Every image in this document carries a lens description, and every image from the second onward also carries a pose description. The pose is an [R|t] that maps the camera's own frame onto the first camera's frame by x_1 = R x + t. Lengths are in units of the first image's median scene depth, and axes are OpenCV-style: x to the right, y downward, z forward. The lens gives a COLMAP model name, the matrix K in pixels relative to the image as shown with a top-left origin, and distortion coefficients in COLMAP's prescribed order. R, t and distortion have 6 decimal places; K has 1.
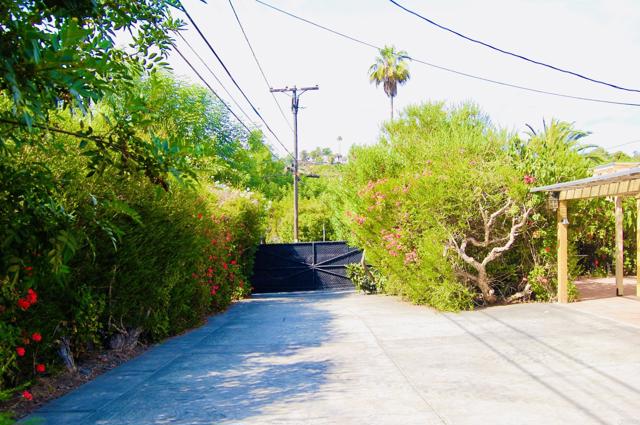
lens RADIAL K [[539.8, 0, 320.0], [0, 539.8, 212.5], [0, 0, 1]] dist [-0.089967, 0.002354]
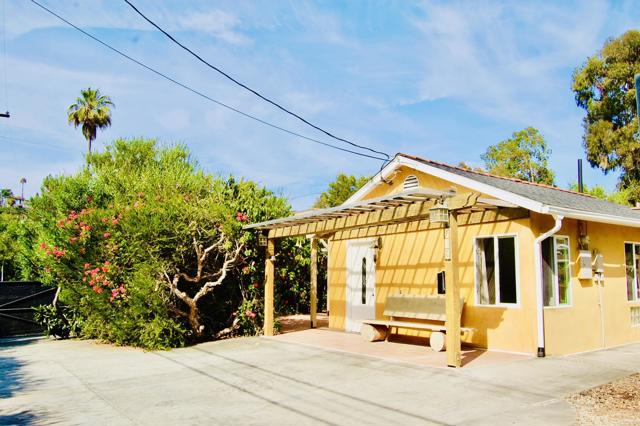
lens RADIAL K [[501.8, 0, 320.0], [0, 501.8, 213.0], [0, 0, 1]] dist [-0.101508, 0.045144]
pose [[0.825915, 0.079991, 0.558091, -0.029783], [-0.018381, 0.993178, -0.115149, 0.039516], [-0.563495, 0.084845, 0.821751, 0.101020]]
